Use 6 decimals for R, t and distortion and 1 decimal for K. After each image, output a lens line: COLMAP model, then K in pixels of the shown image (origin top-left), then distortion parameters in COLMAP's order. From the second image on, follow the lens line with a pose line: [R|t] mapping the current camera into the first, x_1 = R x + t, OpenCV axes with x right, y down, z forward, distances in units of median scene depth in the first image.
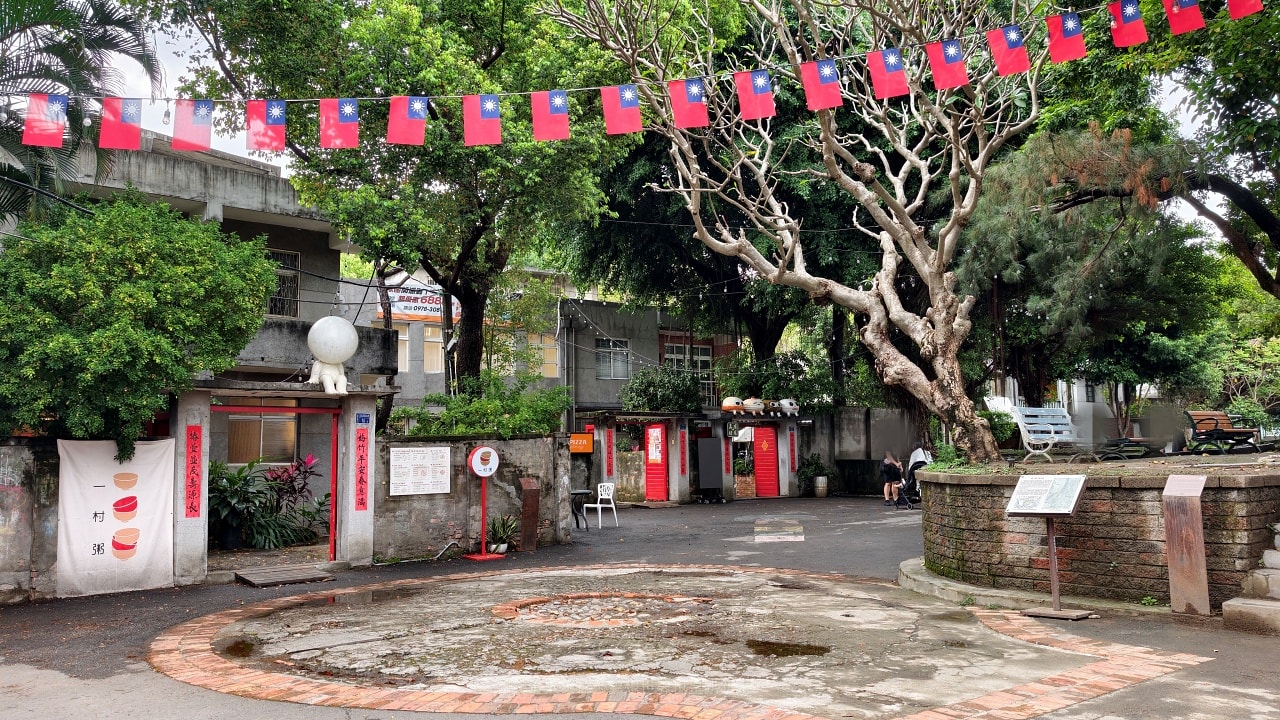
lens RADIAL K [[969.1, 0, 661.5], [0, 969.1, 351.5], [0, 0, 1]] dist [0.012412, -0.049671]
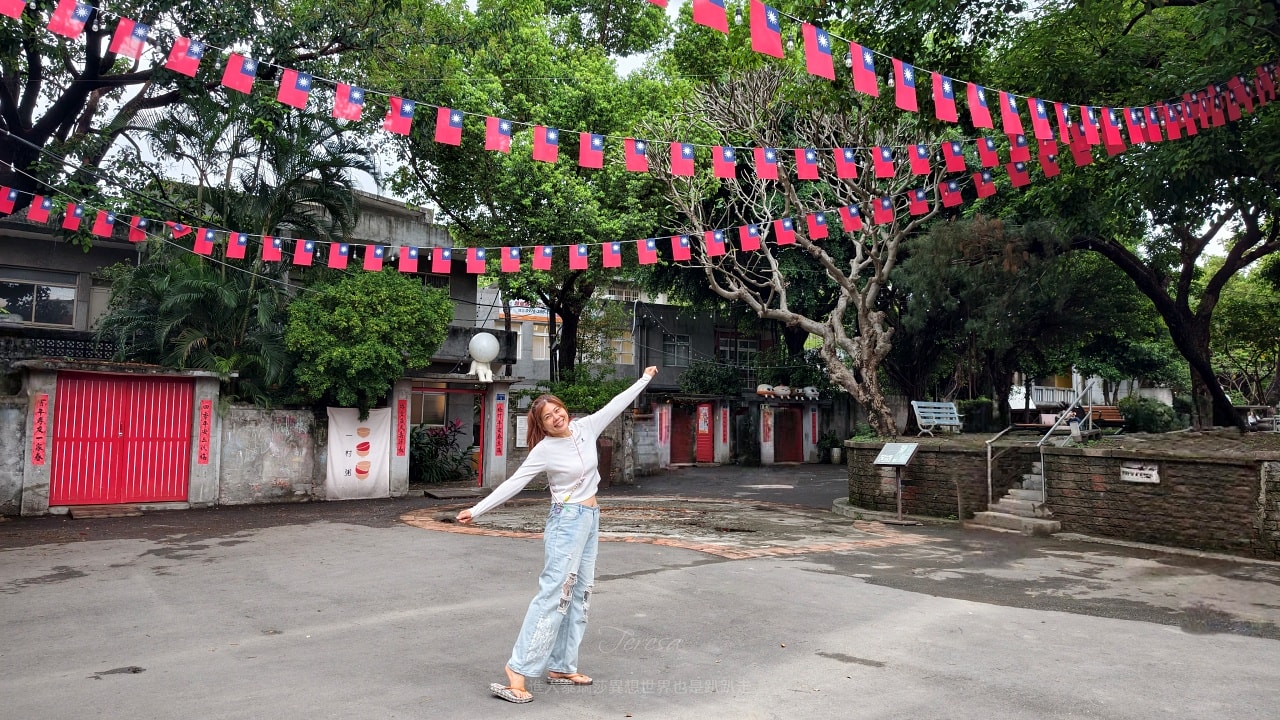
lens RADIAL K [[872.1, 0, 645.4], [0, 872.1, 327.6], [0, 0, 1]] dist [0.024496, -0.013040]
pose [[0.994574, 0.016562, -0.102708, 0.068914], [-0.017319, 0.999829, -0.006483, -0.038809], [0.102584, 0.008227, 0.994690, -0.384076]]
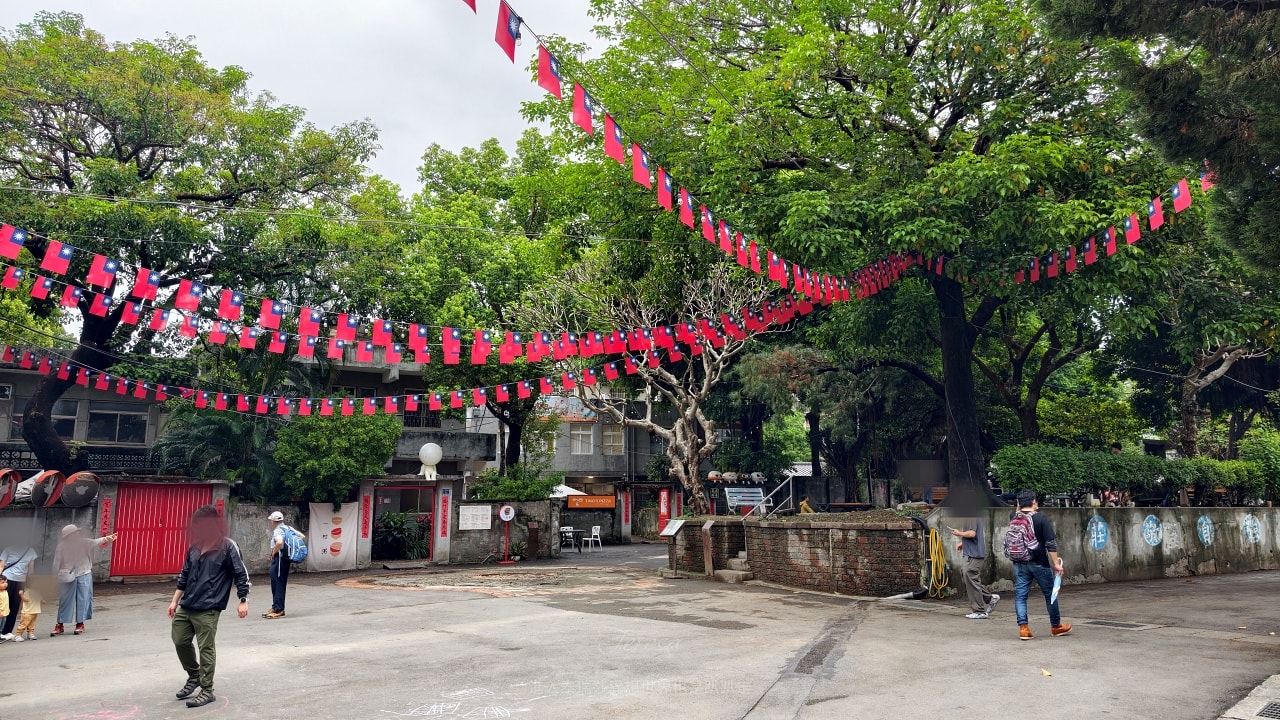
lens RADIAL K [[872.1, 0, 655.5], [0, 872.1, 336.8], [0, 0, 1]] dist [0.024496, -0.013040]
pose [[0.981826, -0.029239, -0.187519, 0.493692], [0.012907, 0.996060, -0.087732, -0.091138], [0.189345, 0.083718, 0.978335, -0.771602]]
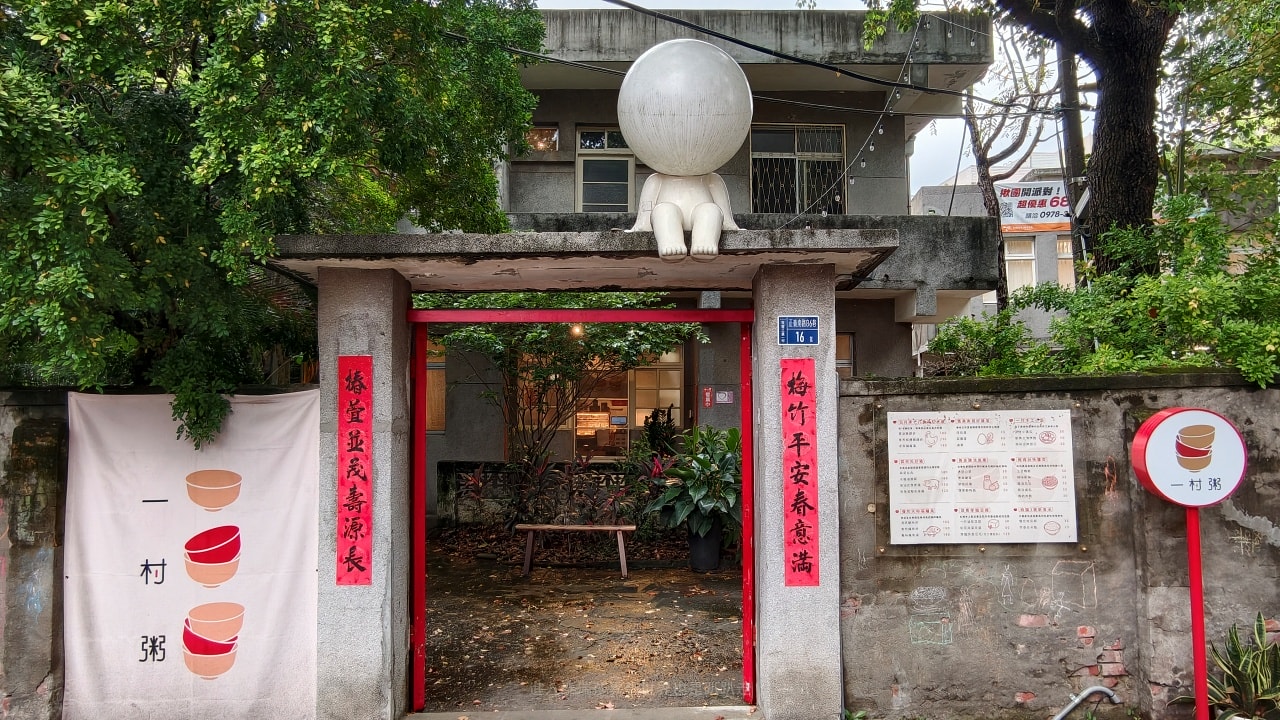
lens RADIAL K [[856.8, 0, 636.3], [0, 856.8, 358.2], [0, 0, 1]] dist [-0.010510, 0.008197]
pose [[0.749469, -0.033221, -0.661205, -0.142539], [0.063819, 0.997714, 0.022211, 0.068479], [0.658956, -0.058844, 0.749877, 0.722556]]
